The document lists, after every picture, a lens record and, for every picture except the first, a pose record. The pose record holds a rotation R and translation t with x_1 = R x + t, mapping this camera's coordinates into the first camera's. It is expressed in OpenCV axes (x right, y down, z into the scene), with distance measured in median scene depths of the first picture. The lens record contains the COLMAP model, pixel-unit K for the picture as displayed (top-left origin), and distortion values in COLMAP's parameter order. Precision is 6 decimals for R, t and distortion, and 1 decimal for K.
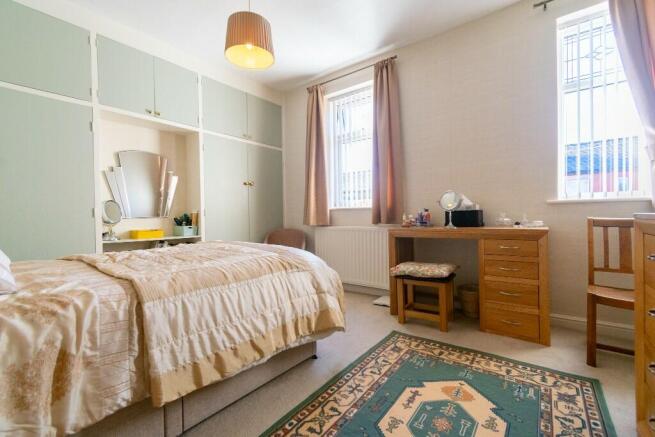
lens RADIAL K [[290.8, 0, 330.2], [0, 290.8, 217.3], [0, 0, 1]] dist [0.009065, -0.001121]
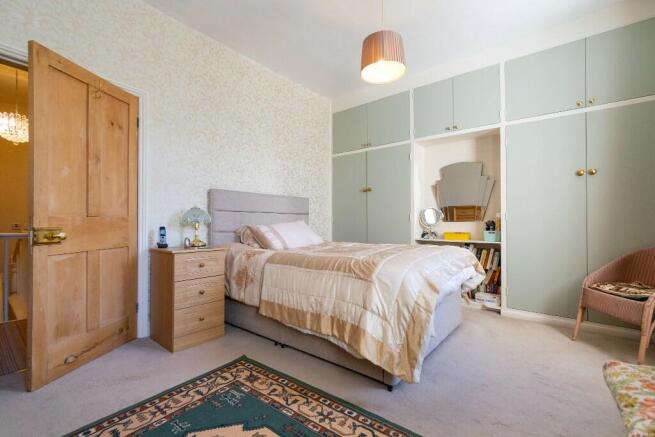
lens RADIAL K [[290.8, 0, 330.6], [0, 290.8, 220.7], [0, 0, 1]] dist [0.009065, -0.001121]
pose [[-0.013349, 0.011370, -0.999846, 0.923603], [-0.007027, 0.999910, 0.011465, -0.020838], [0.999886, 0.007179, -0.013268, 0.973636]]
